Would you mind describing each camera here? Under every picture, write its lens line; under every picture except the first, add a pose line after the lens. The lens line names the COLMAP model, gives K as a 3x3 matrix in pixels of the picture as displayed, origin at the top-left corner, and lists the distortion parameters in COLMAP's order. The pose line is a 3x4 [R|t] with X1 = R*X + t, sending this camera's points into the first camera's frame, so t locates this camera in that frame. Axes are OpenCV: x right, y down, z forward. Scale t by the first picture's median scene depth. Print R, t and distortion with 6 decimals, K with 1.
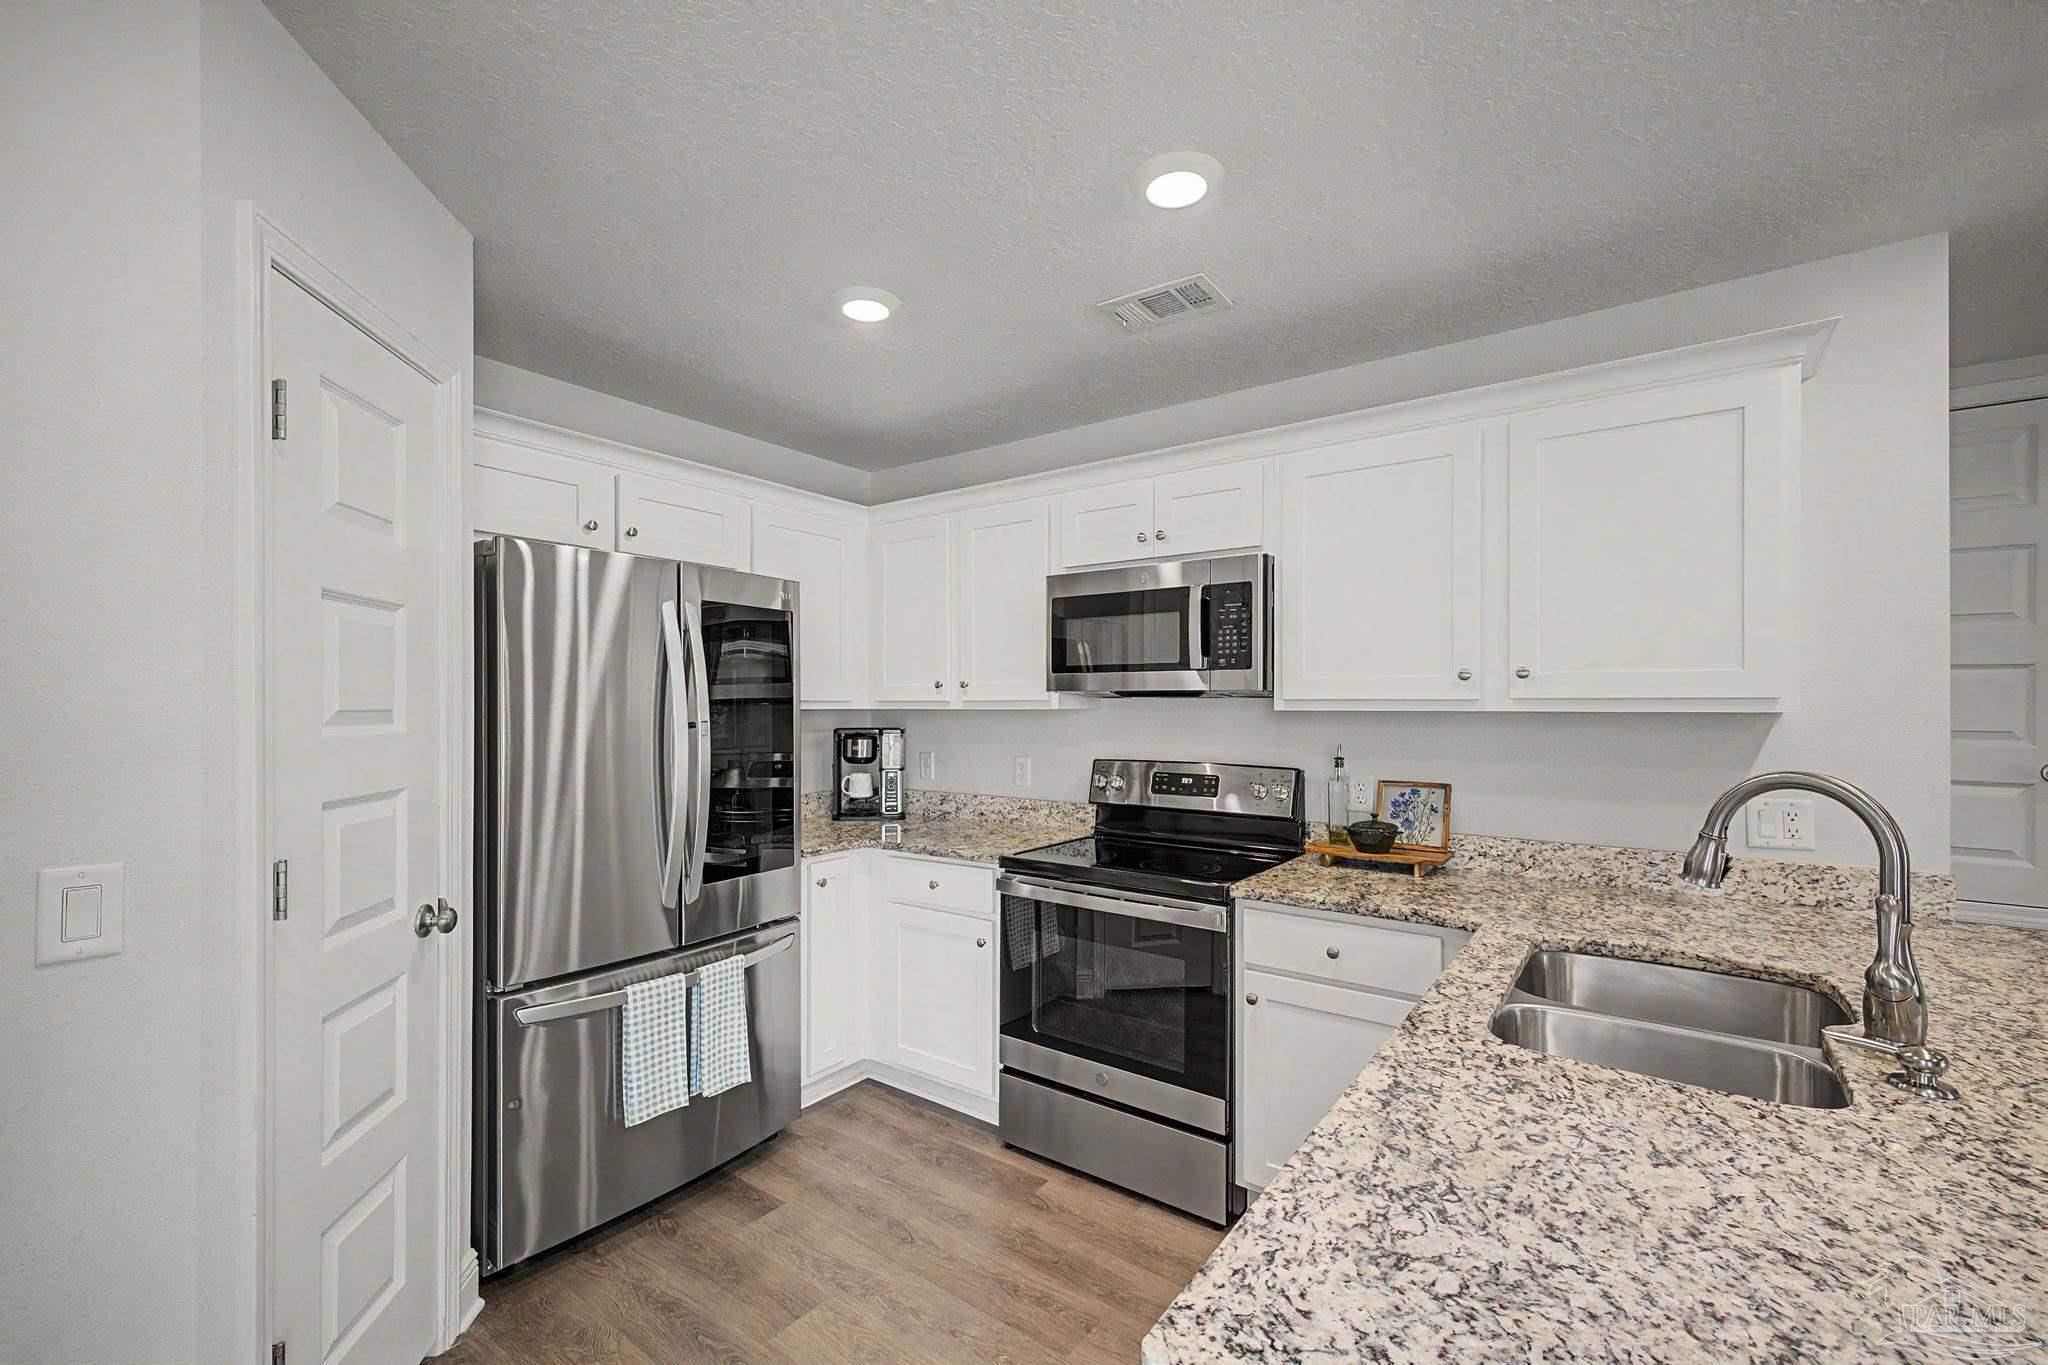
lens RADIAL K [[865.1, 0, 1006.5], [0, 865.1, 706.3], [0, 0, 1]] dist [0.006535, -0.000144]
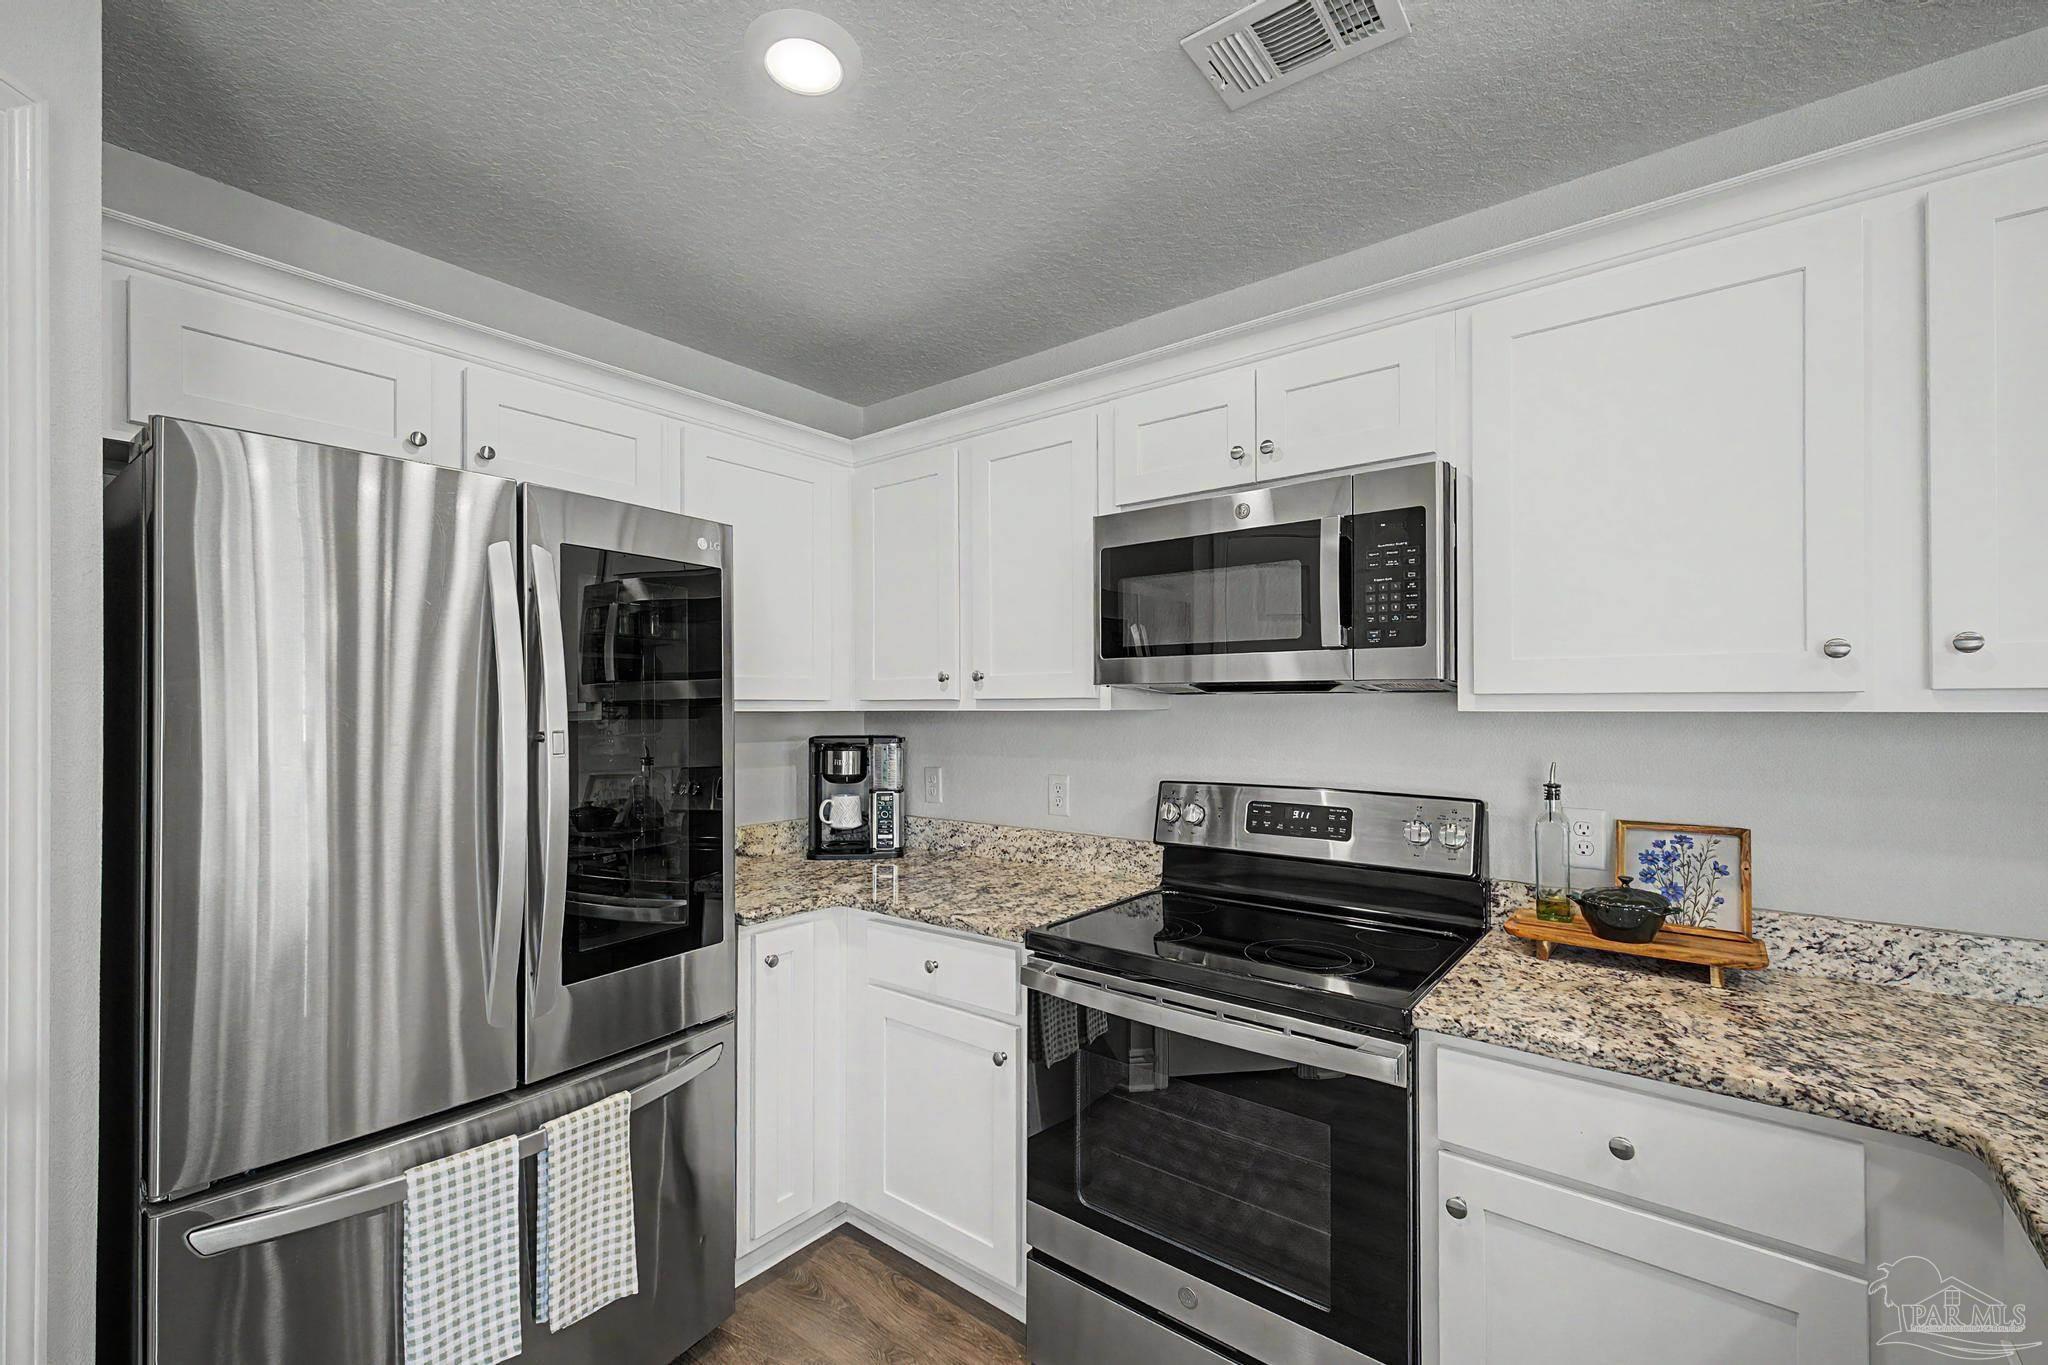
lens RADIAL K [[865.1, 0, 1006.9], [0, 865.1, 703.2], [0, 0, 1]] dist [0.006535, -0.000144]
pose [[0.999175, -0.003394, -0.040470, 0.005543], [0.003182, 0.999981, -0.005298, 0.000950], [0.040487, 0.005165, 0.999167, 0.348659]]
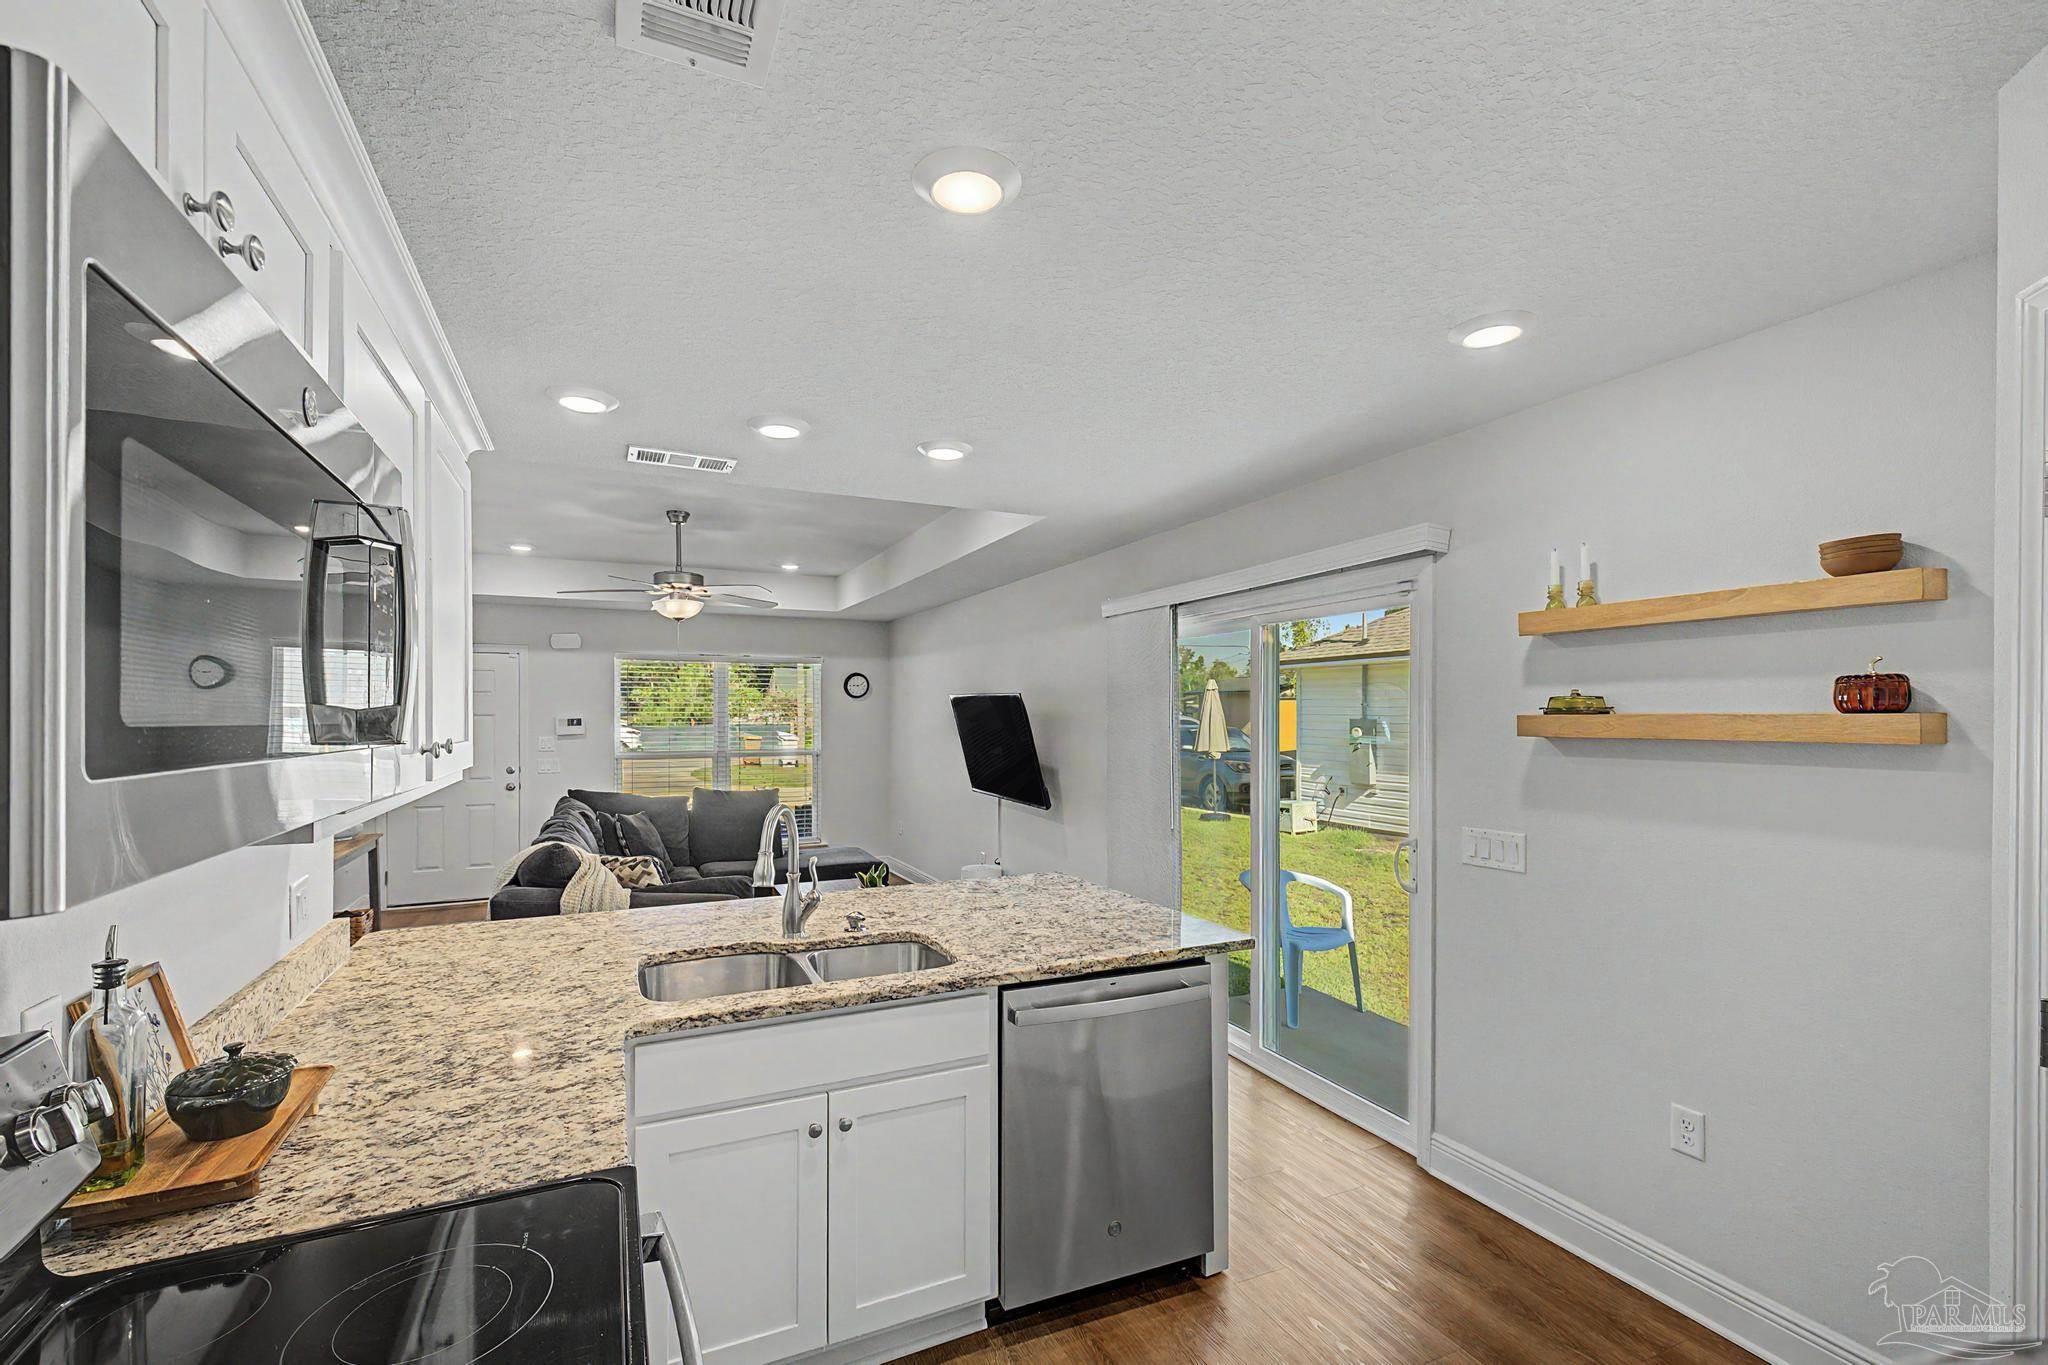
lens RADIAL K [[865.1, 0, 1016.6], [0, 865.1, 710.4], [0, 0, 1]] dist [0.006535, -0.000144]
pose [[-0.878733, 0.000333, 0.477314, -0.178899], [-0.000491, 0.999999, -0.001601, -0.058896], [-0.477313, -0.001641, -0.878732, 1.189823]]
